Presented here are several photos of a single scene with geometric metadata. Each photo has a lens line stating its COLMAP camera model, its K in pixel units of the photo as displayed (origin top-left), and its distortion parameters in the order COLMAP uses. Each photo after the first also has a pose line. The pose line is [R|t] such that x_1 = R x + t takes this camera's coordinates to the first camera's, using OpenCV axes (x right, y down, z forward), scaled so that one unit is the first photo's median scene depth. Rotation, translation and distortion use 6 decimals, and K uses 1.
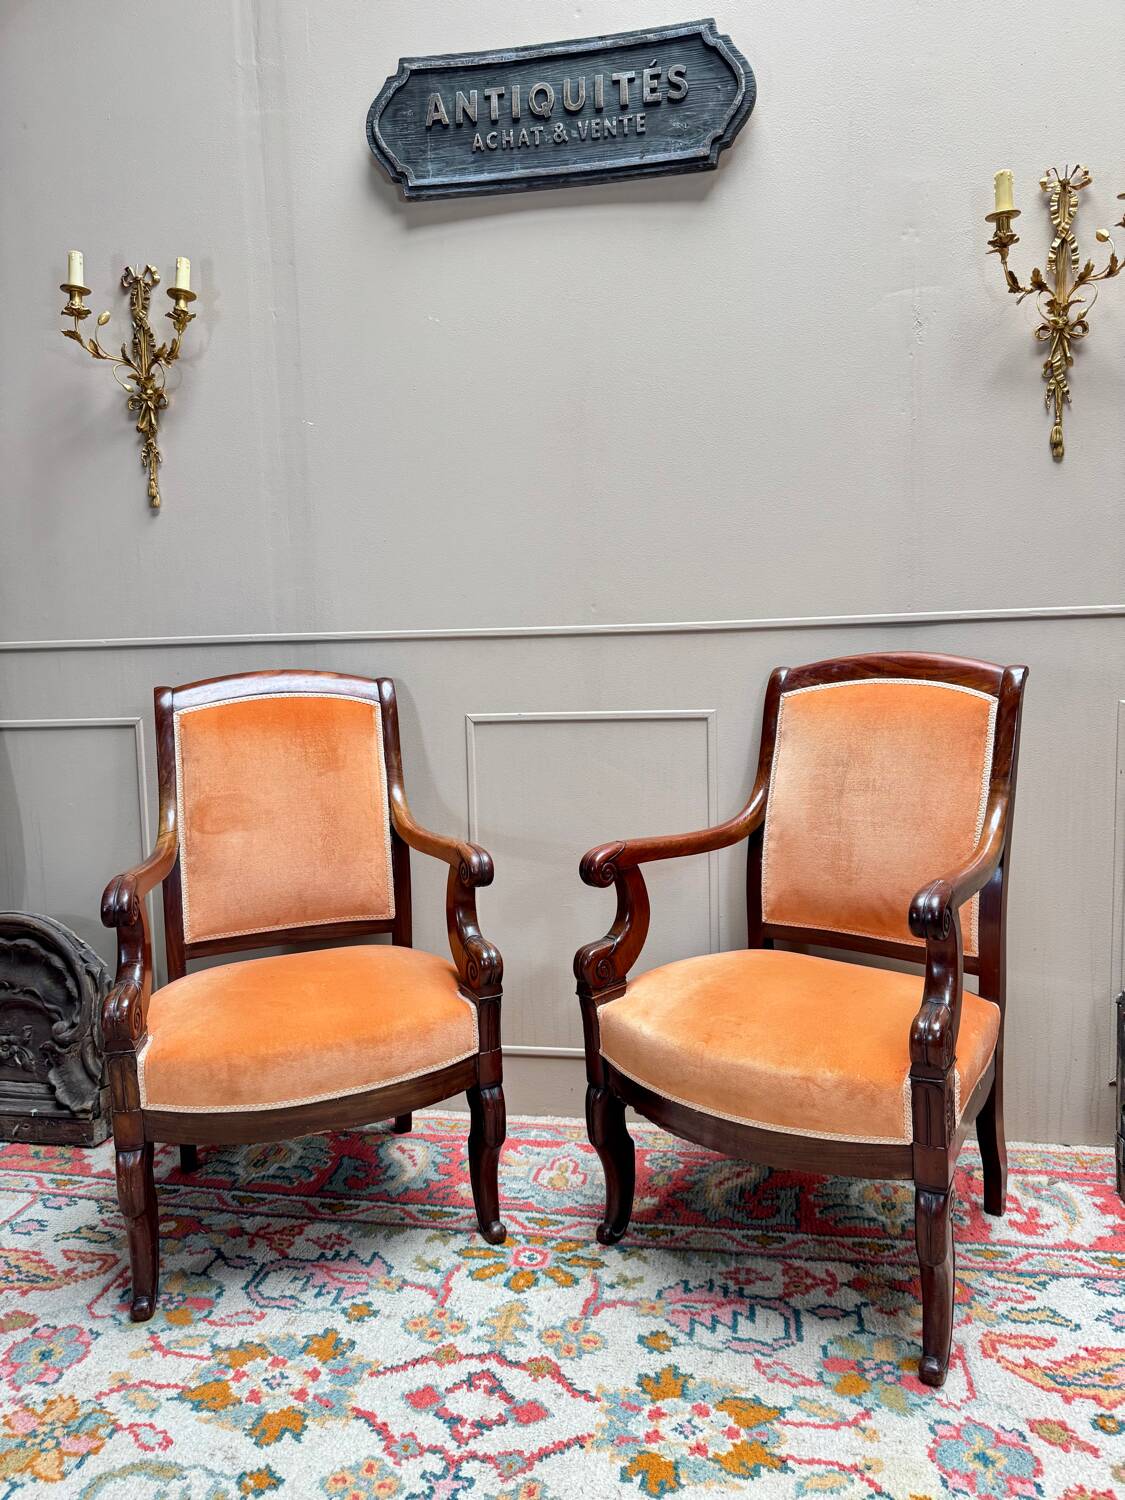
lens RADIAL K [[1041.0, 0, 561.8], [0, 1041.0, 745.6], [0, 0, 1]] dist [0.003509, -0.007126]
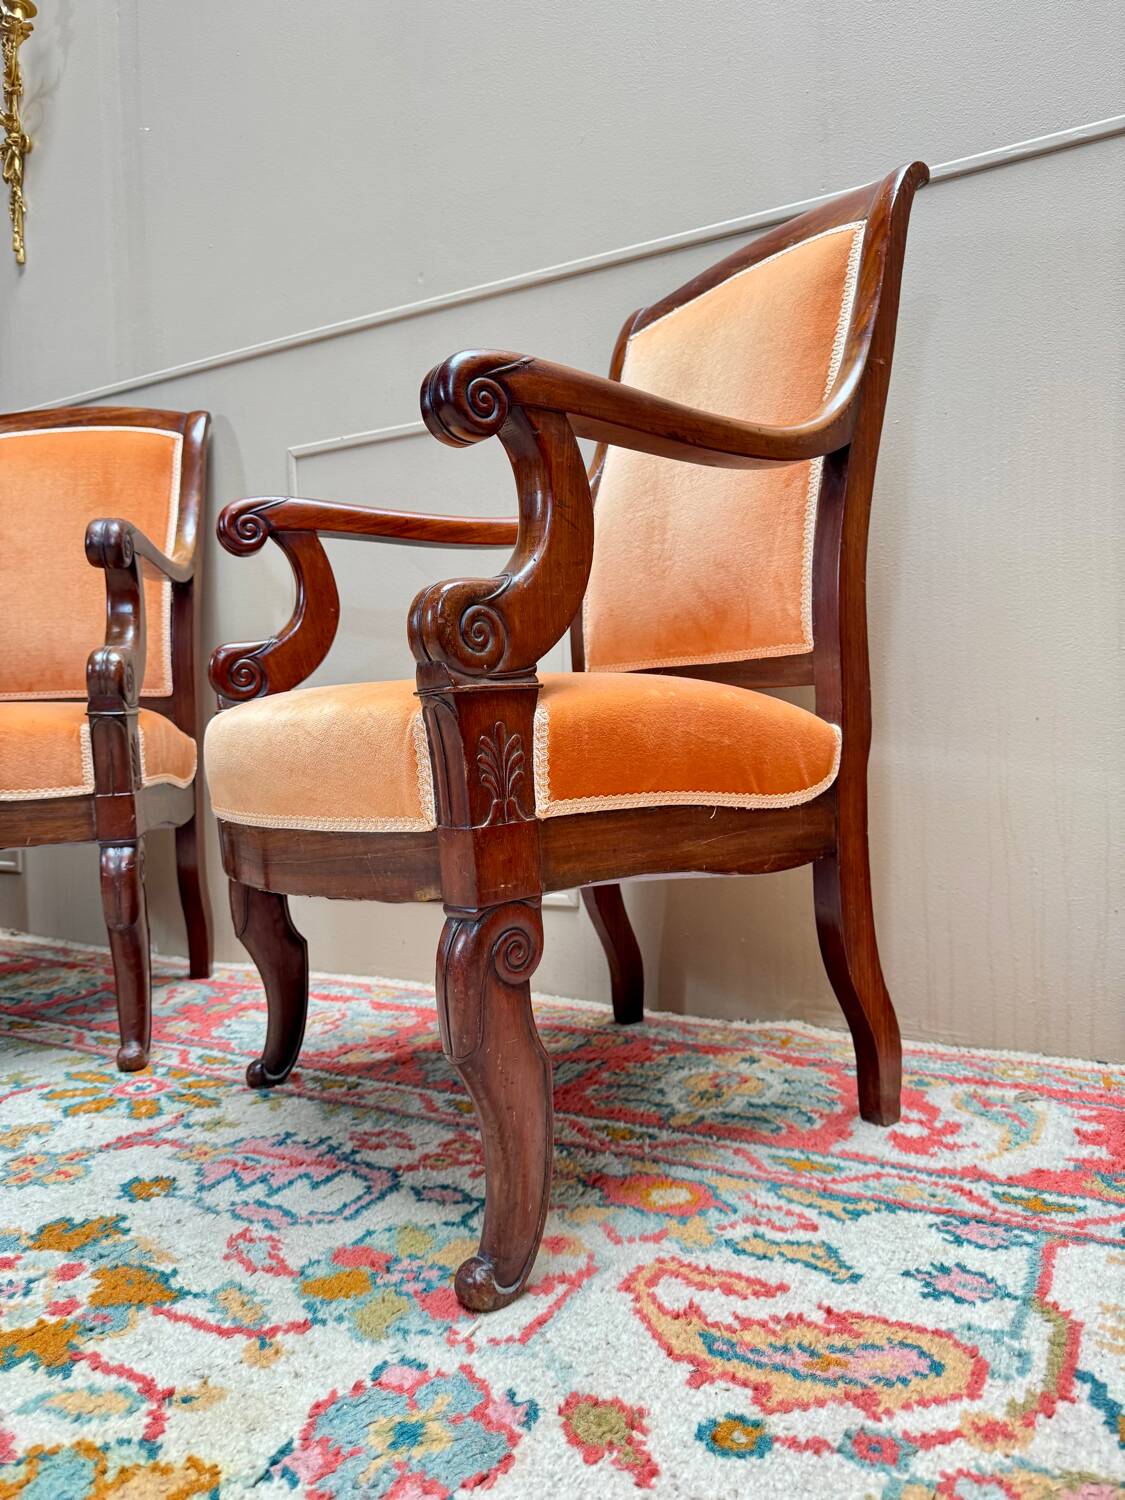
lens RADIAL K [[1057.3, 0, 570.7], [0, 1057.3, 740.1], [0, 0, 1]] dist [-0.001087, -0.002782]
pose [[0.949444, 0.005447, -0.313889, 0.432714], [-0.025516, 0.997880, -0.059863, 0.277286], [0.312898, 0.064846, 0.947571, 0.382666]]
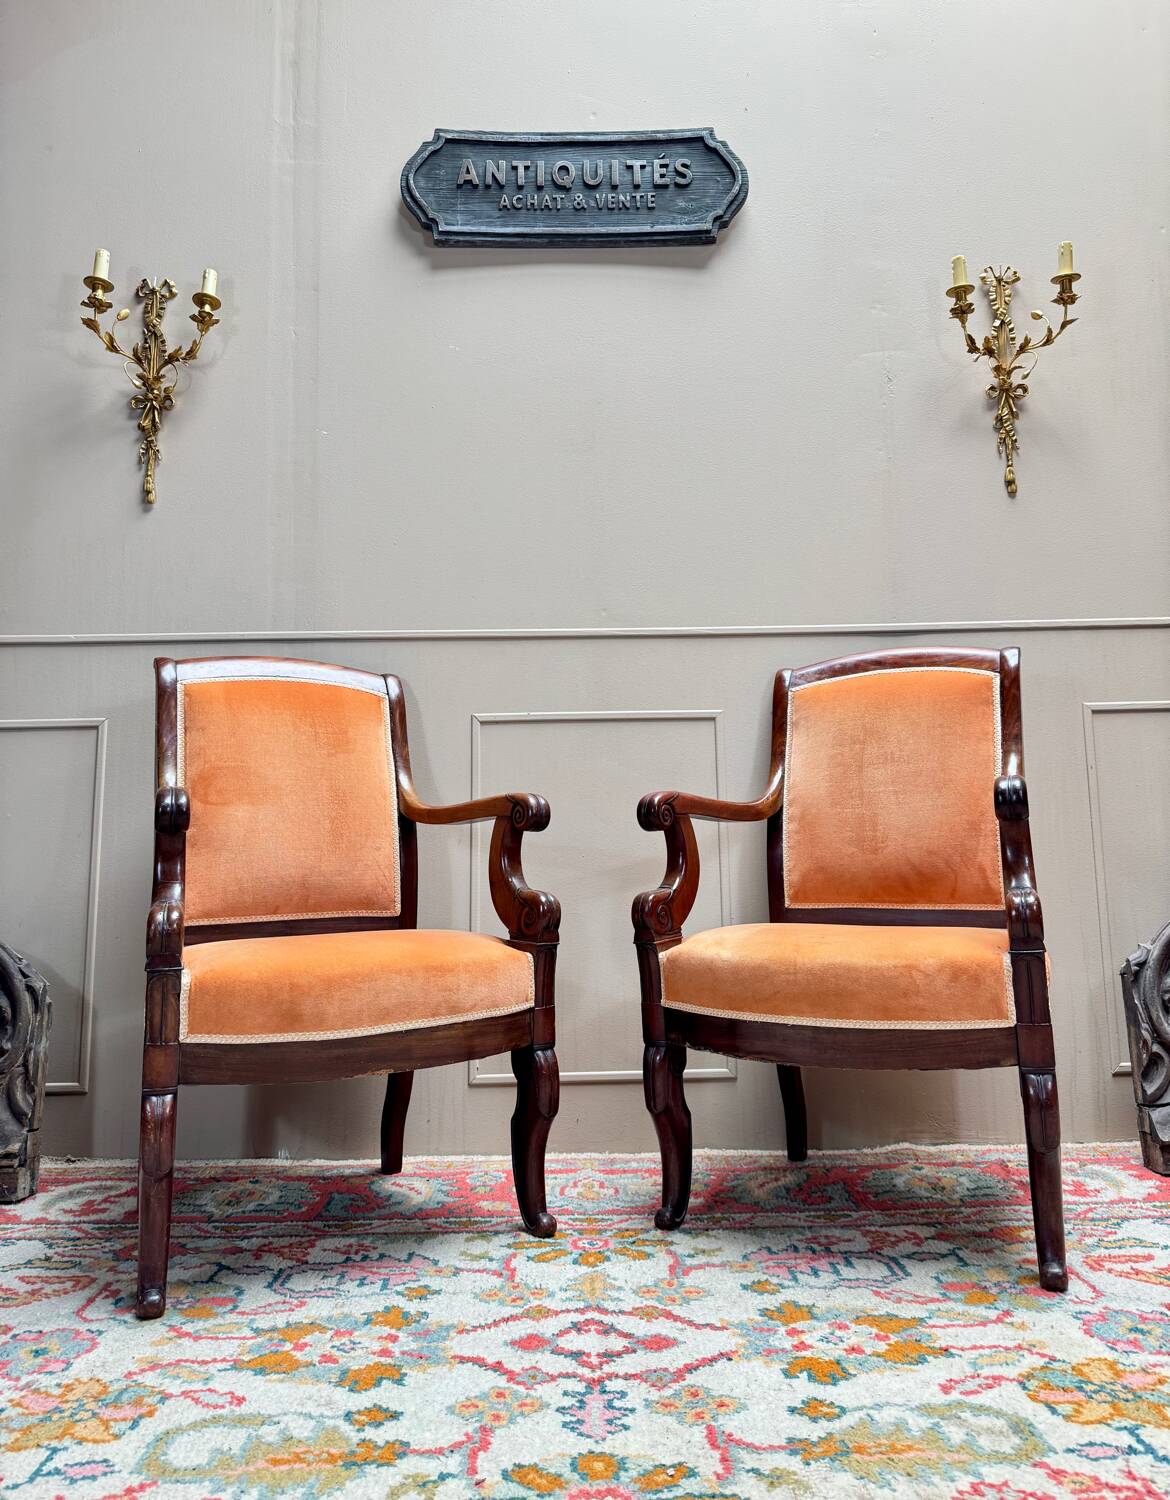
lens RADIAL K [[1077.9, 0, 585.9], [0, 1077.9, 716.8], [0, 0, 1]] dist [0.005378, -0.008900]
pose [[0.981838, 0.037266, 0.186024, -0.209455], [0.007615, 0.971987, -0.234910, 0.252754], [-0.189567, 0.232060, 0.954051, 0.010510]]
